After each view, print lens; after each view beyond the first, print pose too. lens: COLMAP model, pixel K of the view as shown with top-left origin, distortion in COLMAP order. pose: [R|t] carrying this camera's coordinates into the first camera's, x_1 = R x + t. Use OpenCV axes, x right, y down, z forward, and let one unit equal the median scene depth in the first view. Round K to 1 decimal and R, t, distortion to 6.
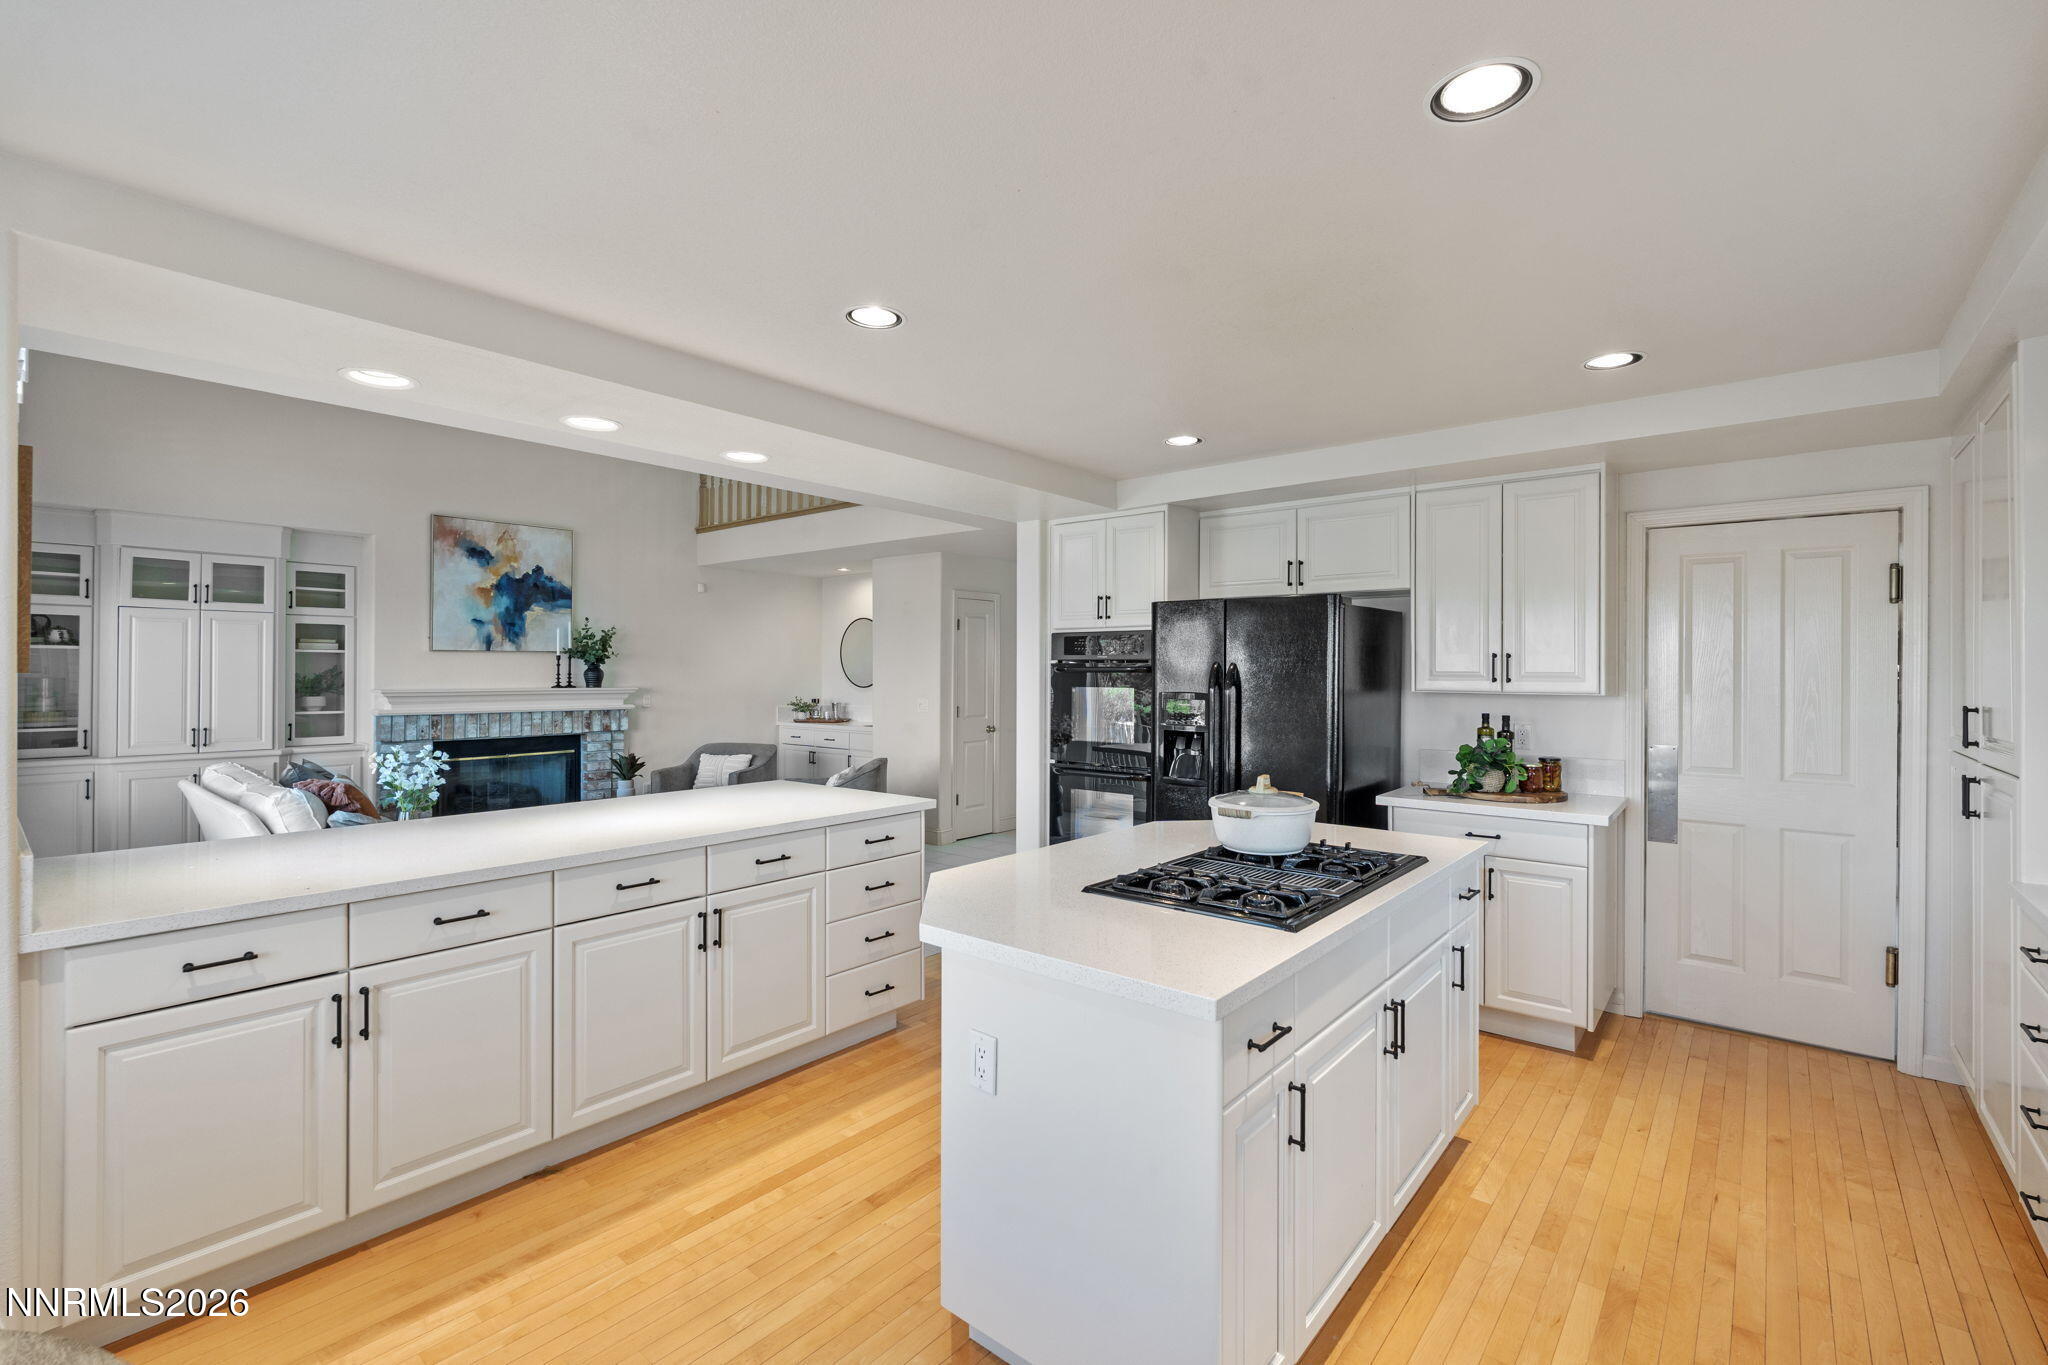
lens RADIAL K [[902.3, 0, 1024.6], [0, 902.3, 664.5], [0, 0, 1]] dist [-0.006503, 0.001265]
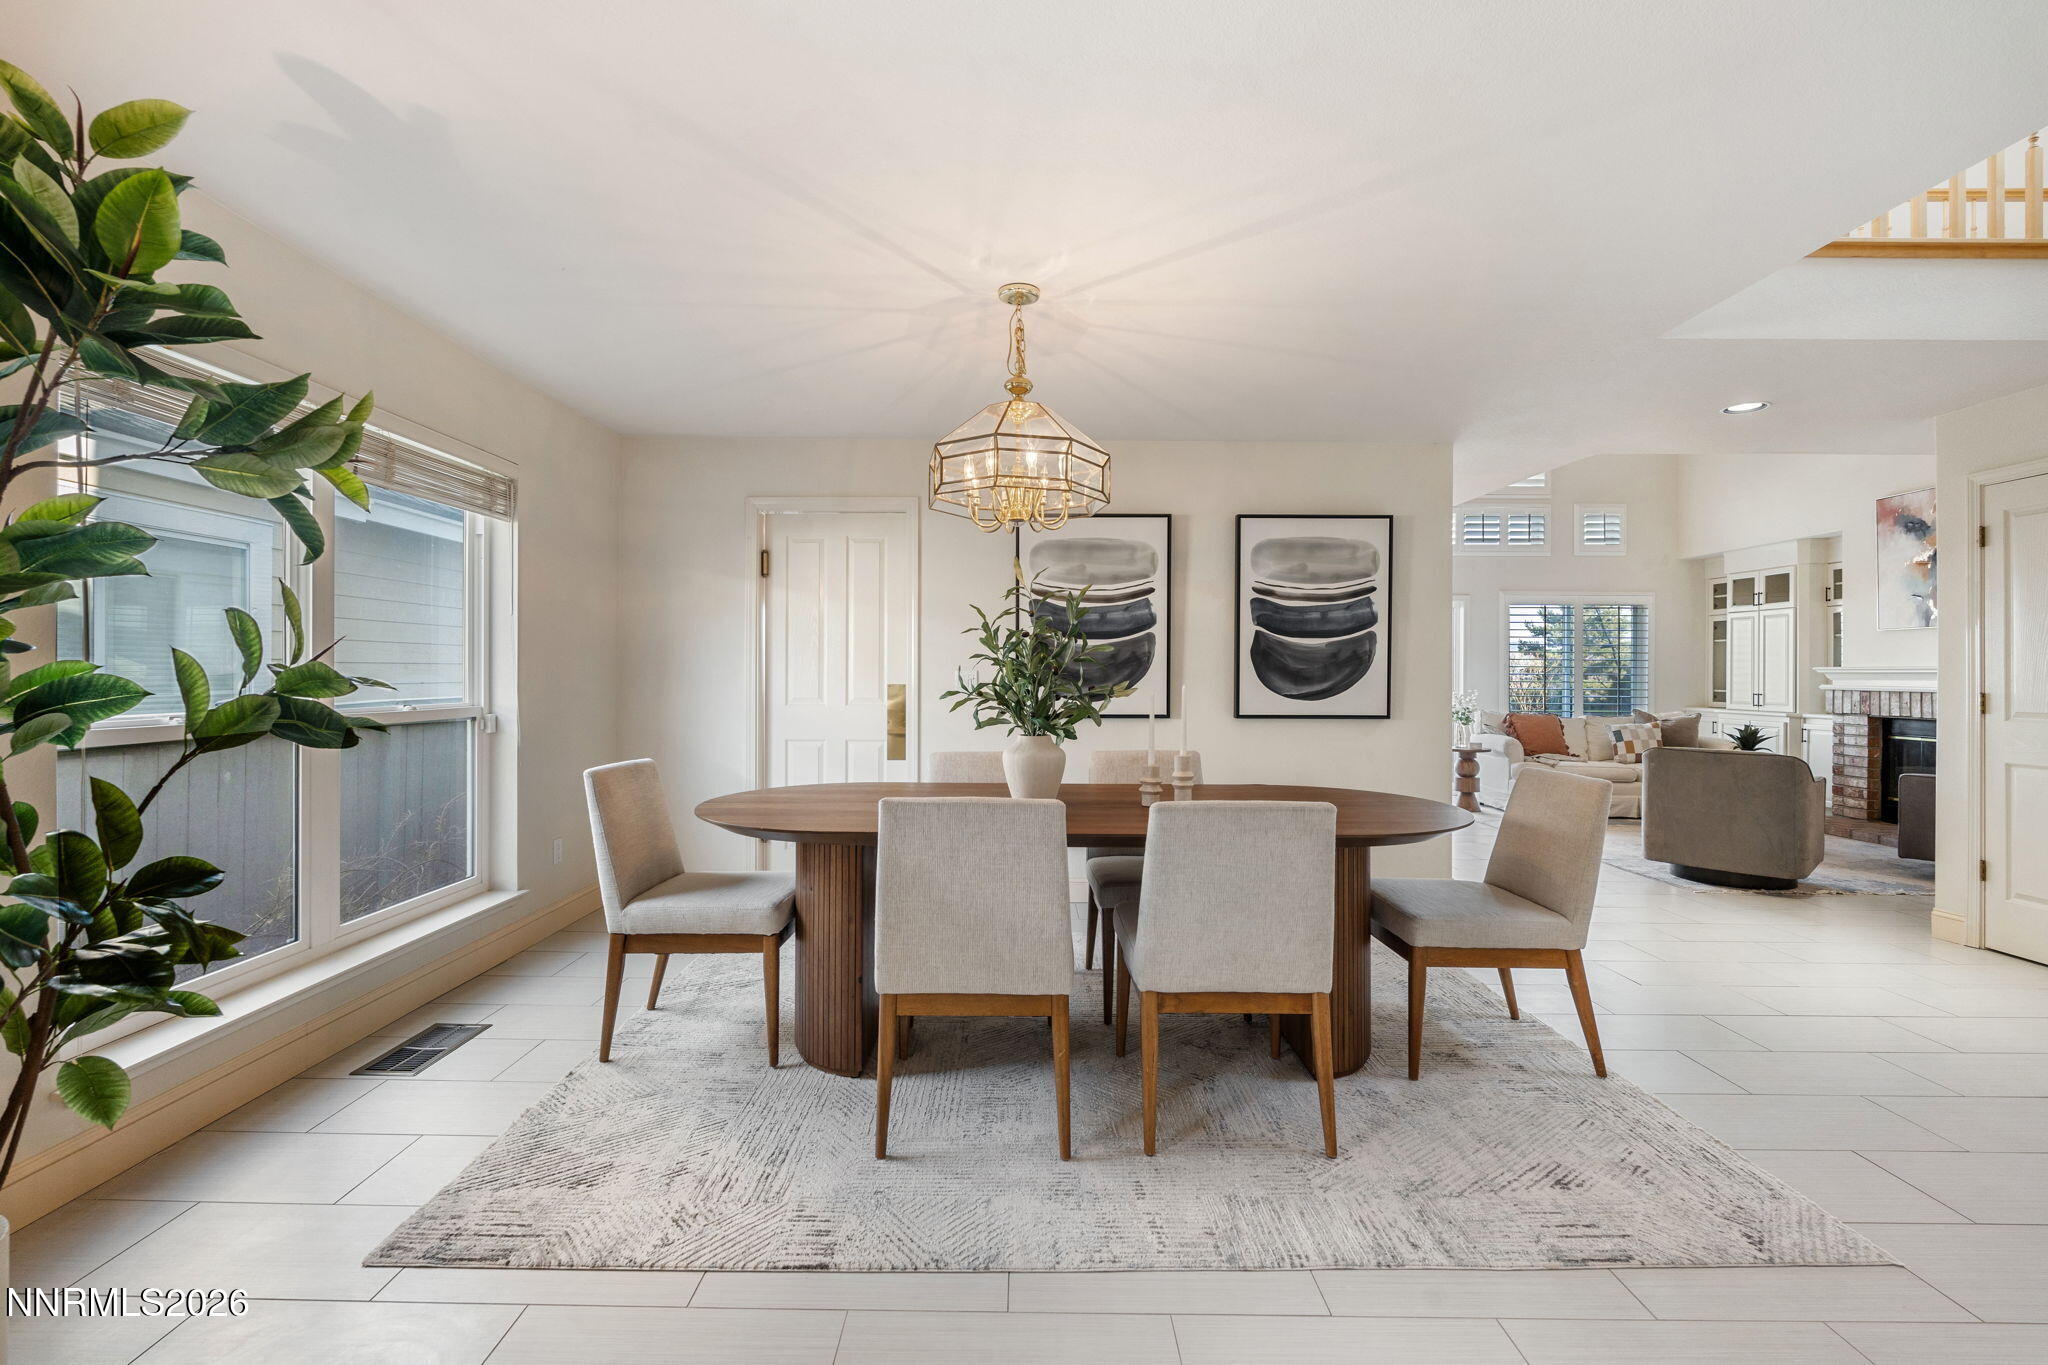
lens RADIAL K [[902.3, 0, 1018.7], [0, 902.3, 669.6], [0, 0, 1]] dist [-0.006503, 0.001265]
pose [[-0.770980, -0.008981, -0.636796, 0.769791], [-0.005105, 0.999956, -0.007921, 0.043733], [0.636839, -0.002857, -0.770992, 1.165667]]
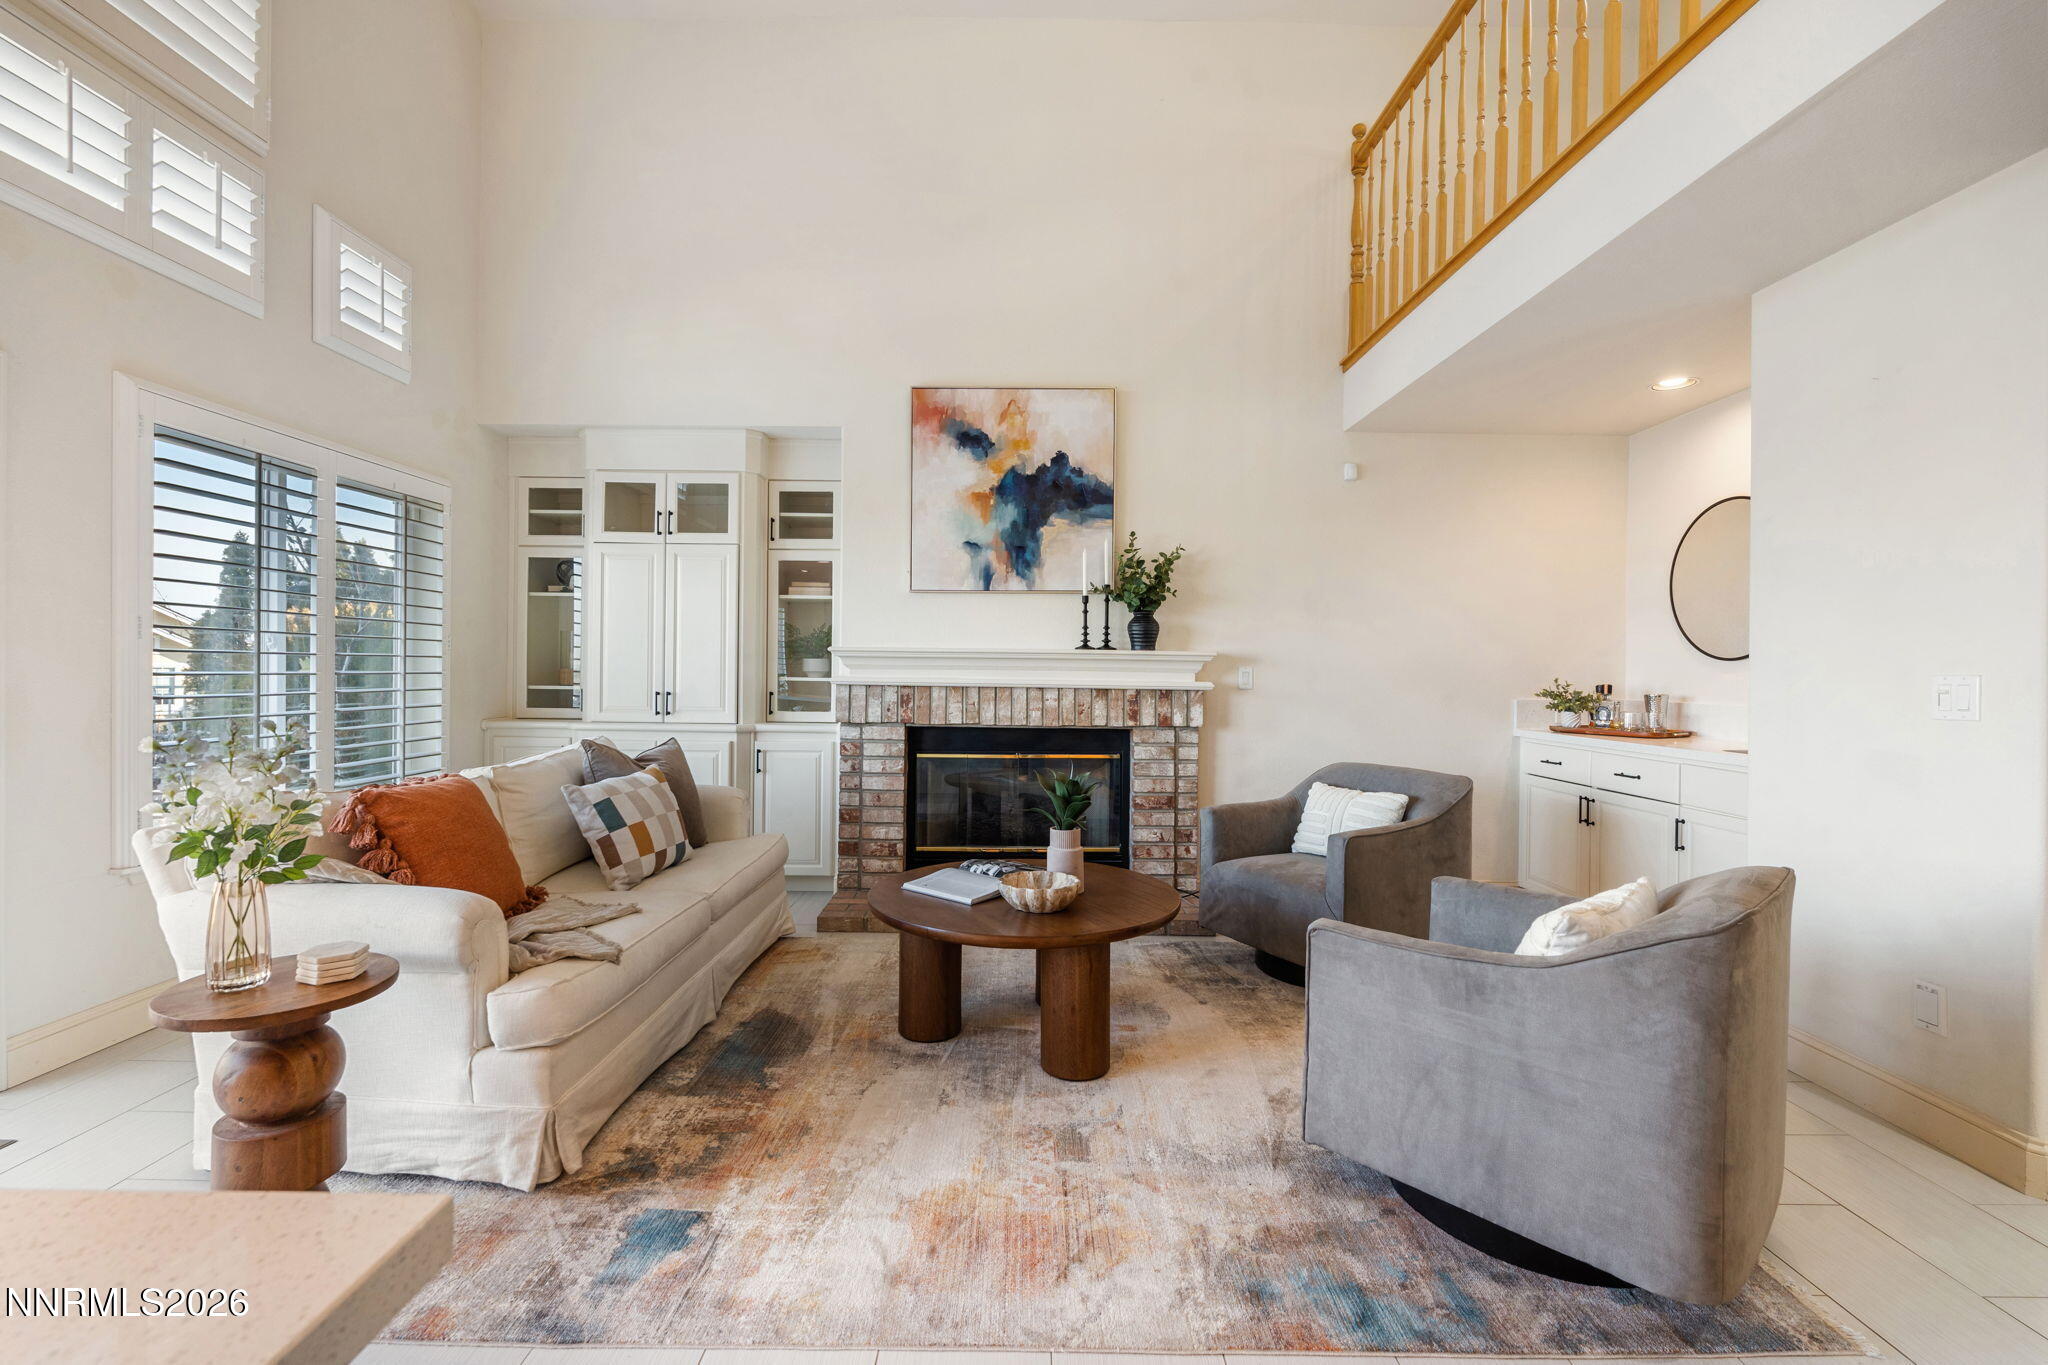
lens RADIAL K [[902.3, 0, 1019.2], [0, 902.3, 670.7], [0, 0, 1]] dist [-0.006503, 0.001265]
pose [[0.636581, 0.005637, -0.771189, -0.087185], [-0.004572, 0.999983, 0.003535, 0.041333], [0.771196, 0.001276, 0.636596, 0.633038]]
